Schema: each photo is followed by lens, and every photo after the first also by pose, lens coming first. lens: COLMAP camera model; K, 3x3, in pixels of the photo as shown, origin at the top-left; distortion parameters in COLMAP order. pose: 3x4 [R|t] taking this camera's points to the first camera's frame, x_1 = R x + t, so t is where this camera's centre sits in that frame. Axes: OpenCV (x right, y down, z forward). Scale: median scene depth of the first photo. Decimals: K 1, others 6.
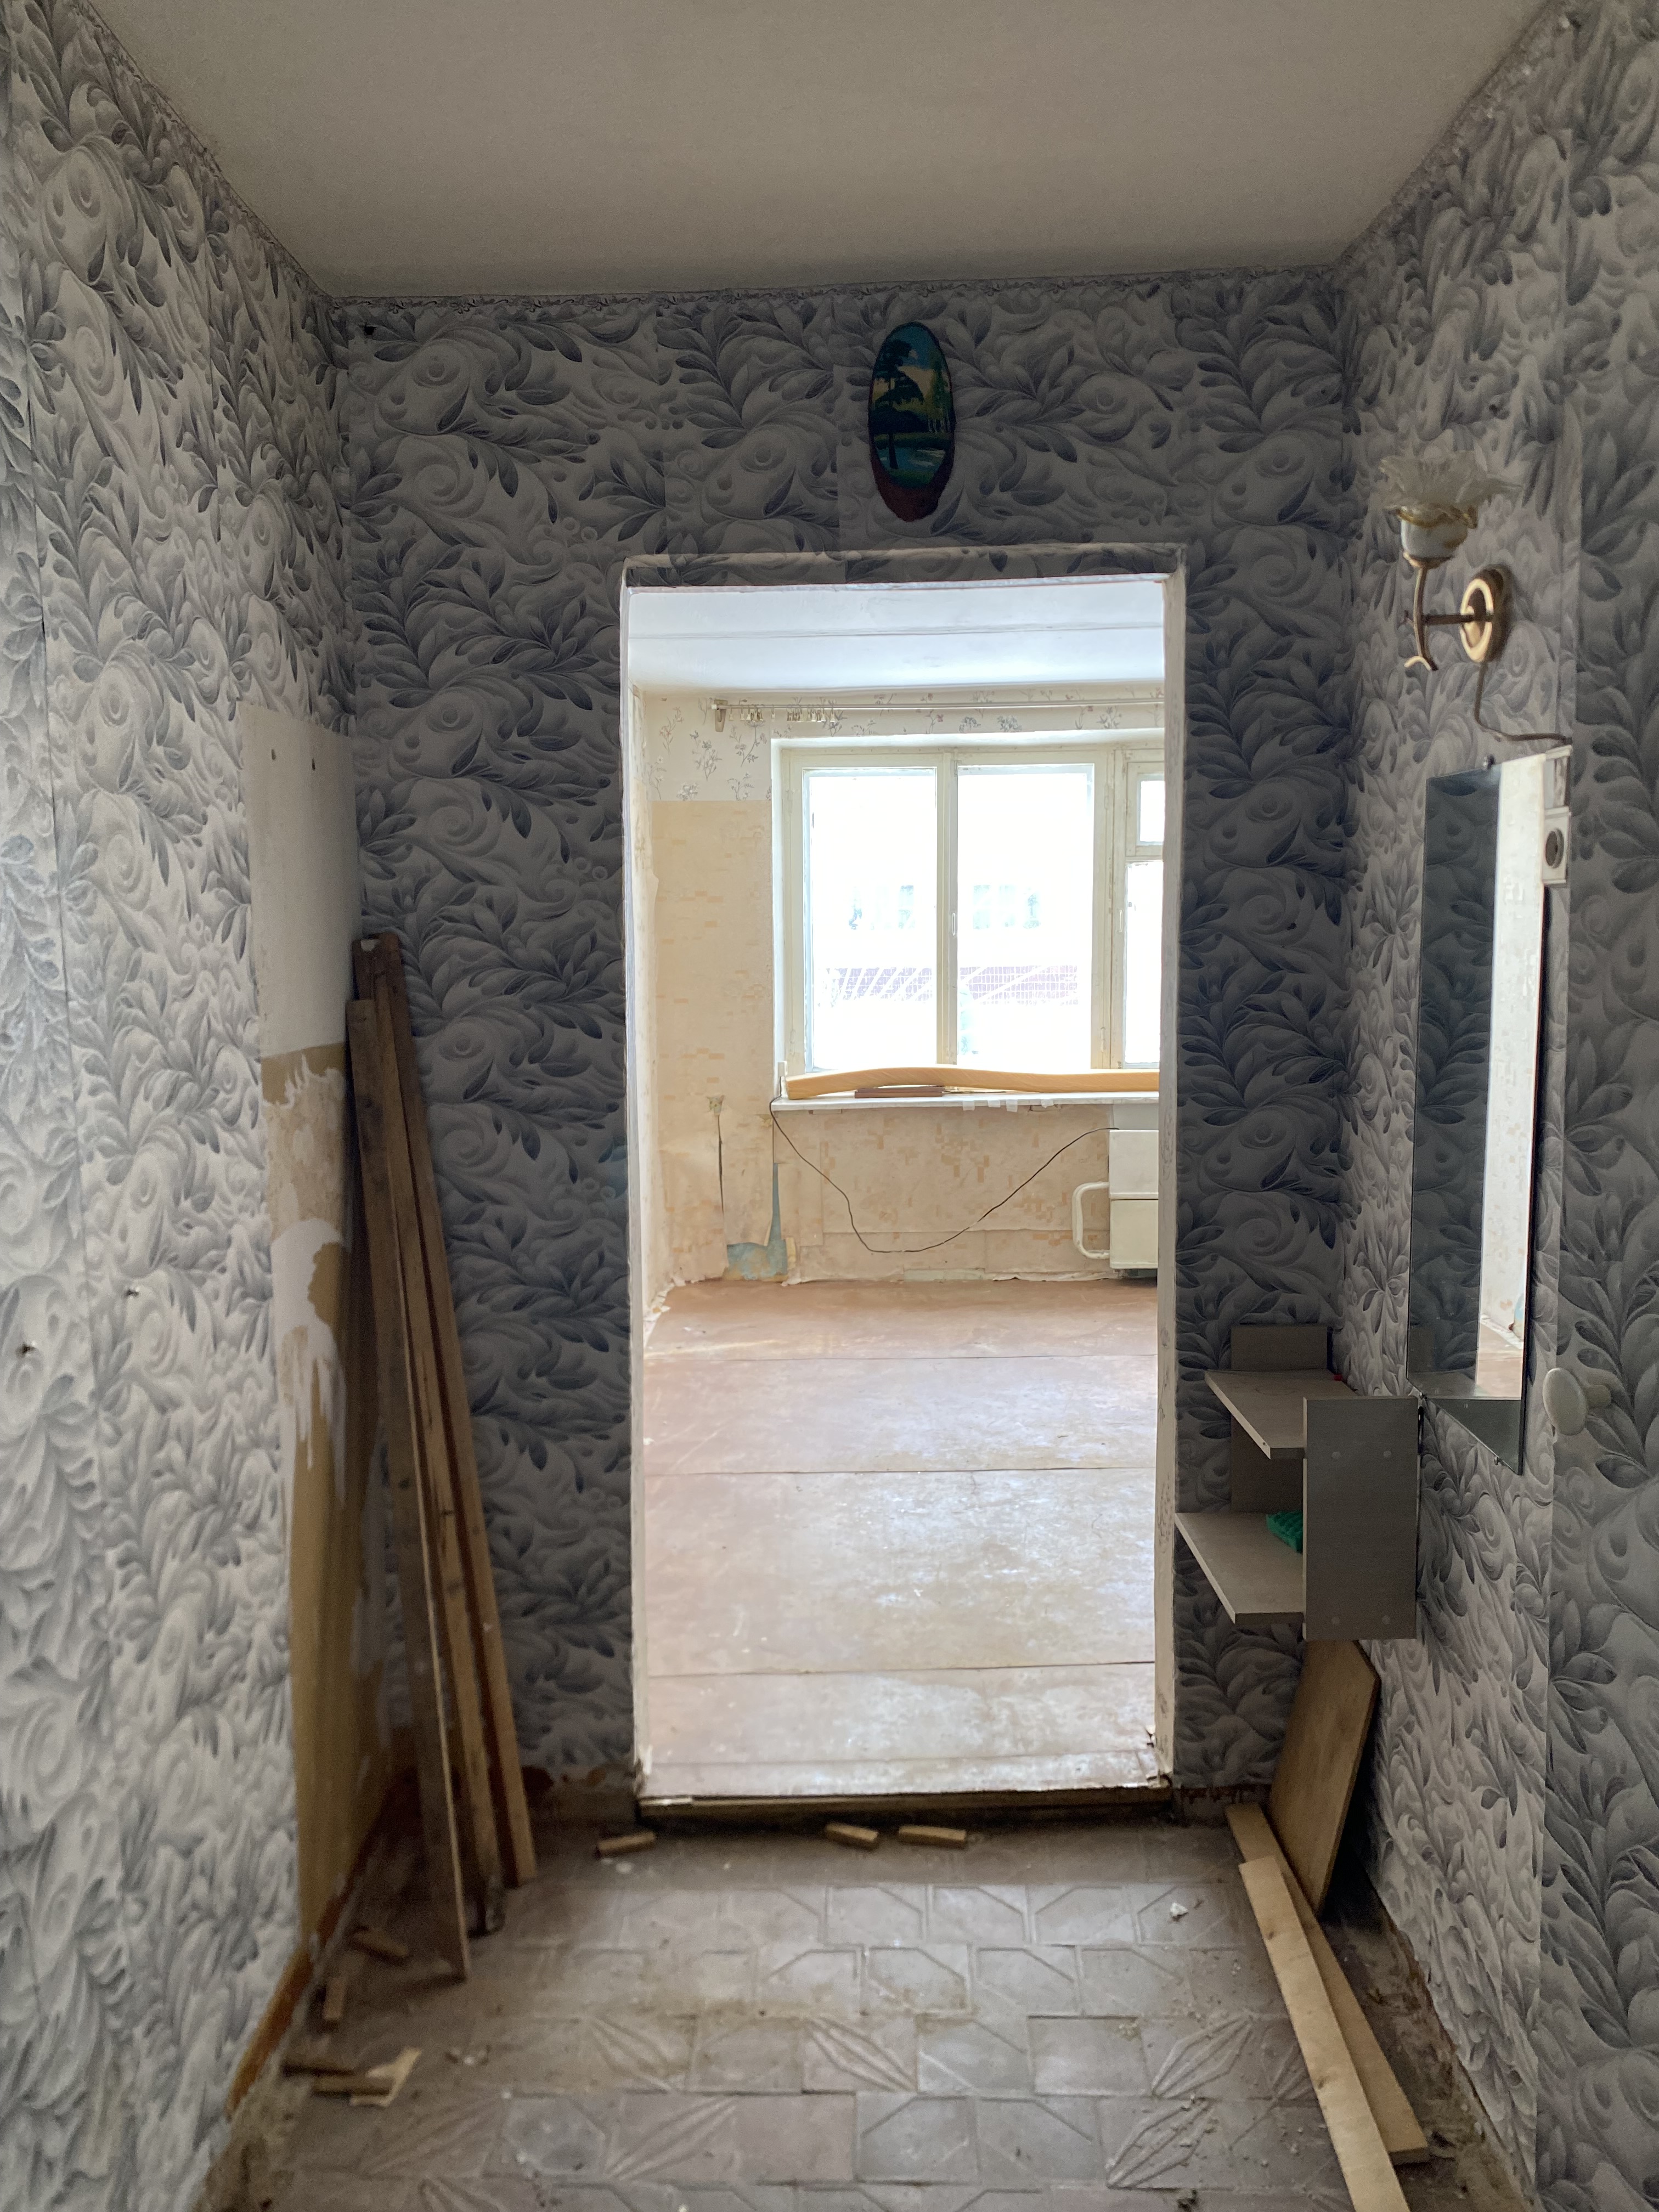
lens RADIAL K [[1715.7, 0, 820.3], [0, 1715.7, 1119.8], [0, 0, 1]] dist [0.037908, -0.022090]
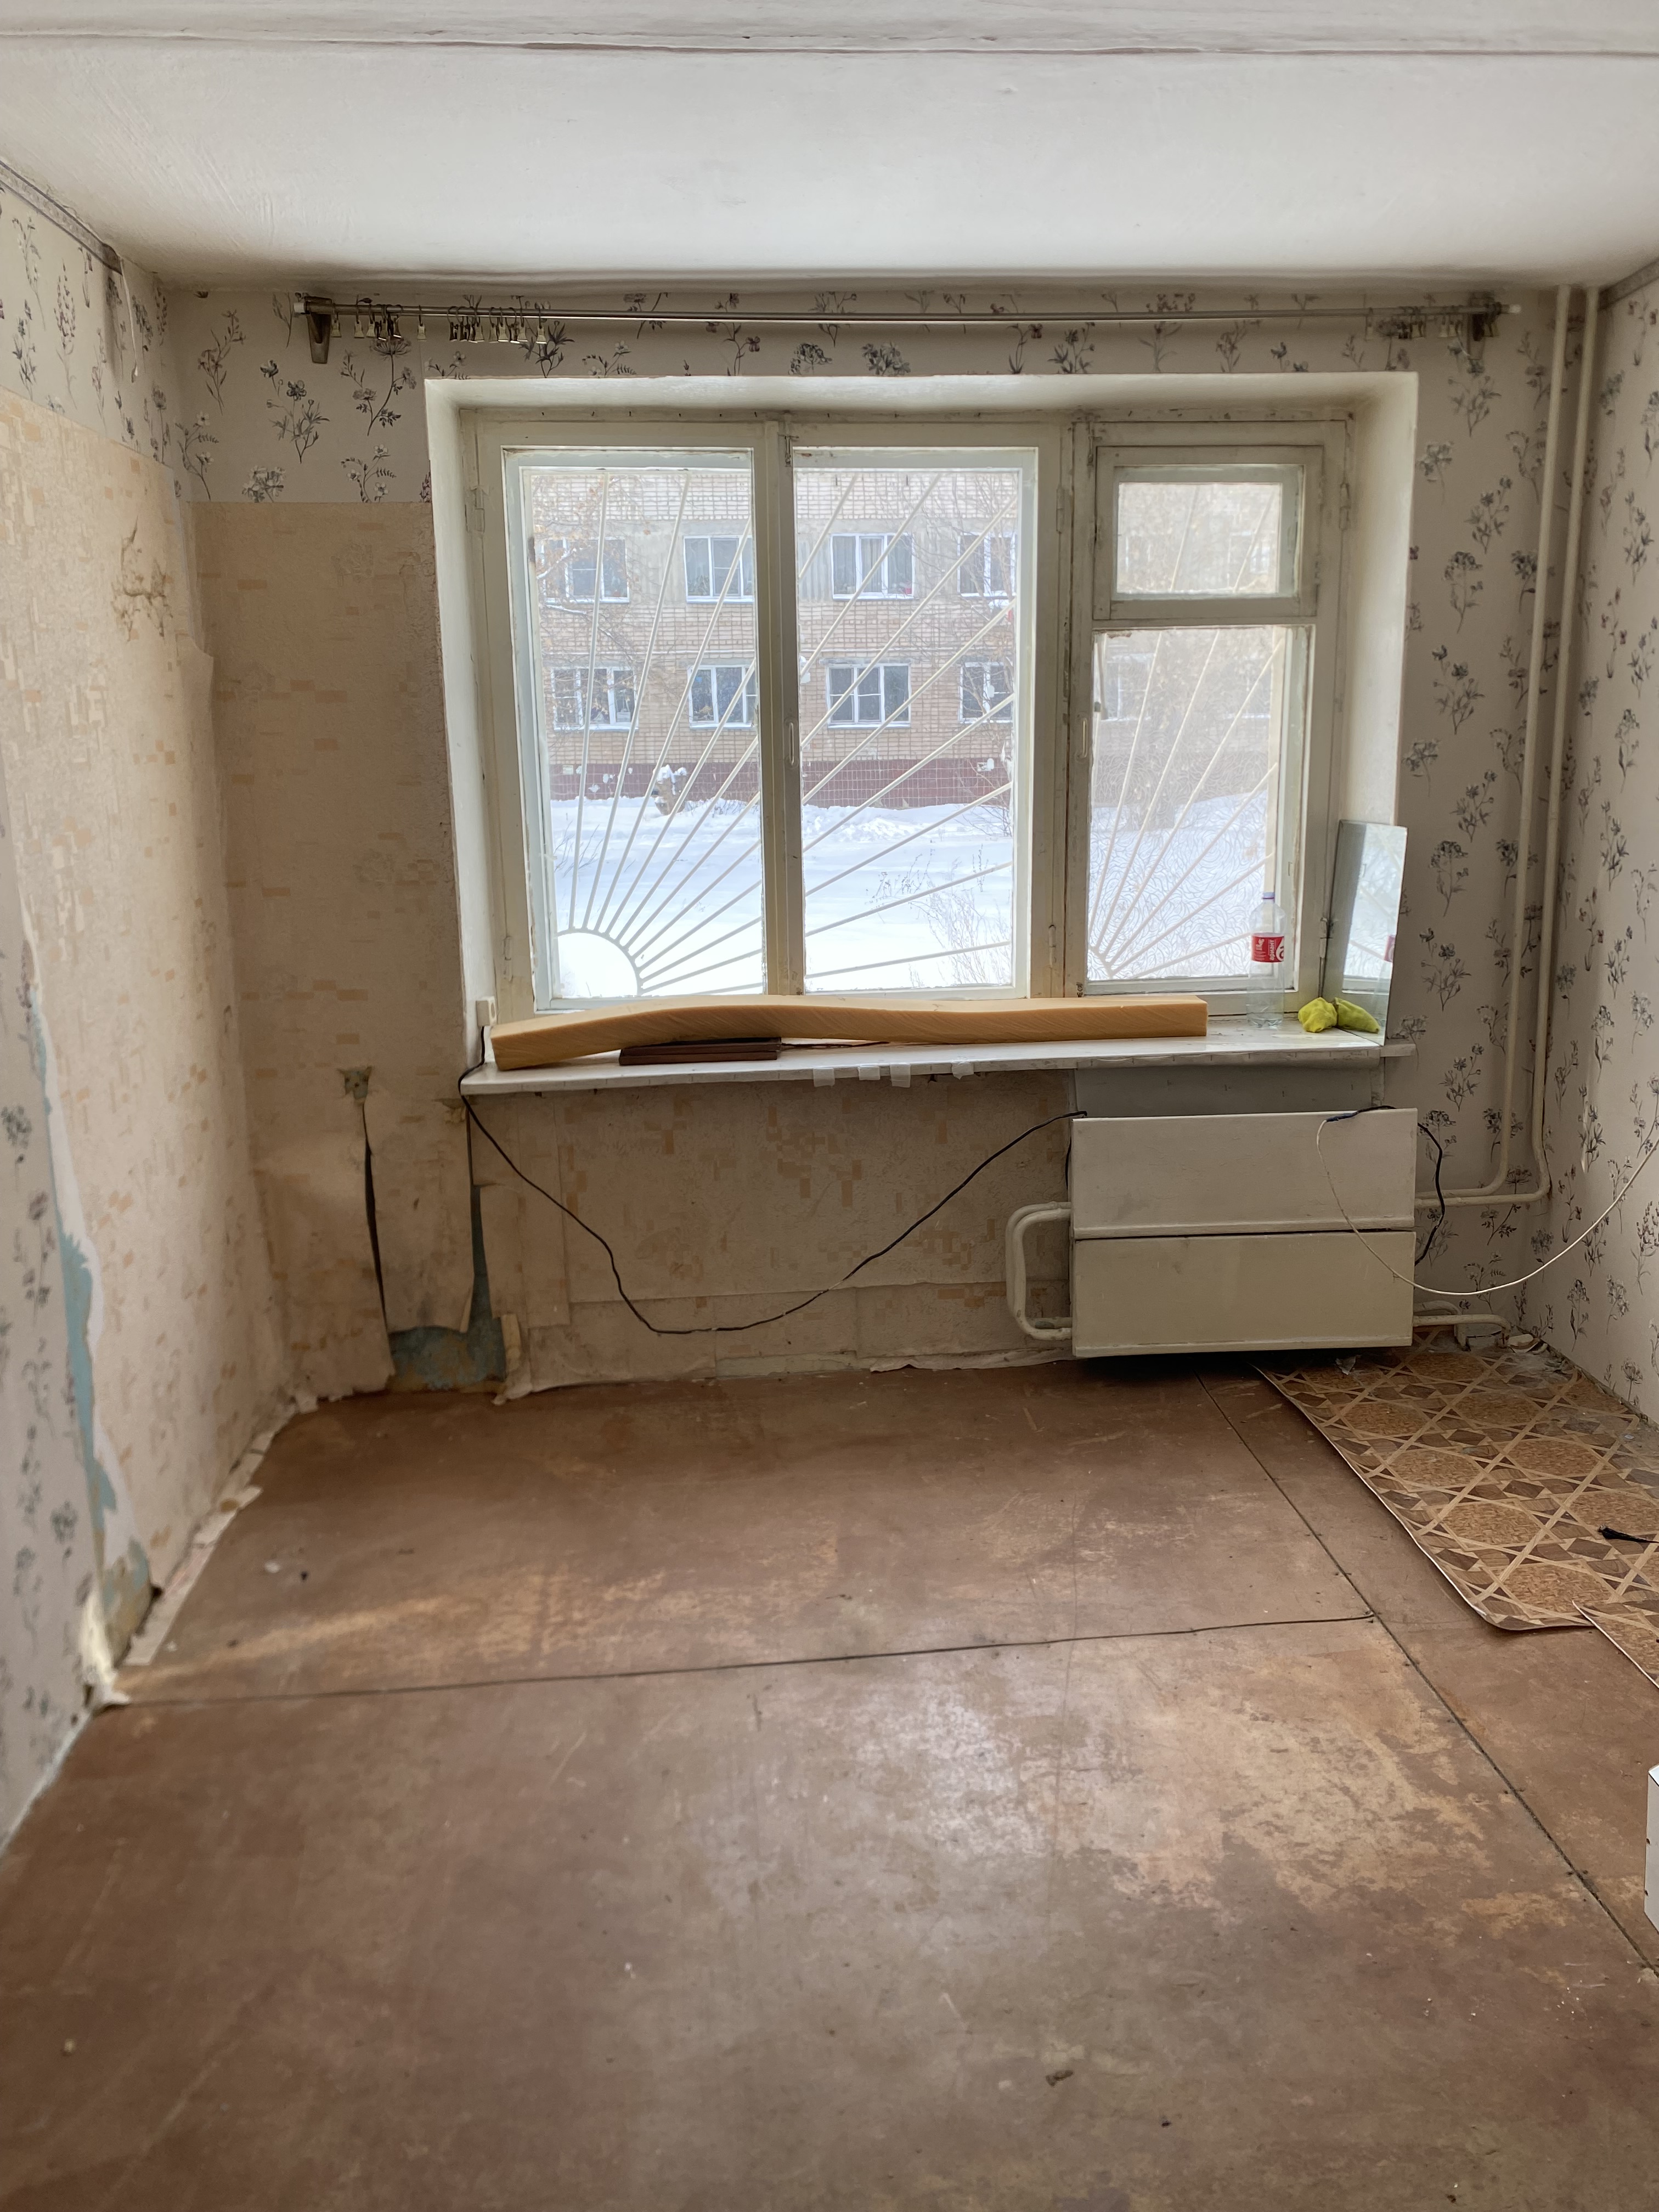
lens RADIAL K [[1715.7, 0, 885.4], [0, 1715.7, 1086.9], [0, 0, 1]] dist [0.037908, -0.022090]
pose [[0.993062, -0.026063, 0.114665, 0.042426], [0.014243, 0.994609, 0.102718, -0.061611], [-0.116724, -0.100372, 0.988079, 0.445710]]
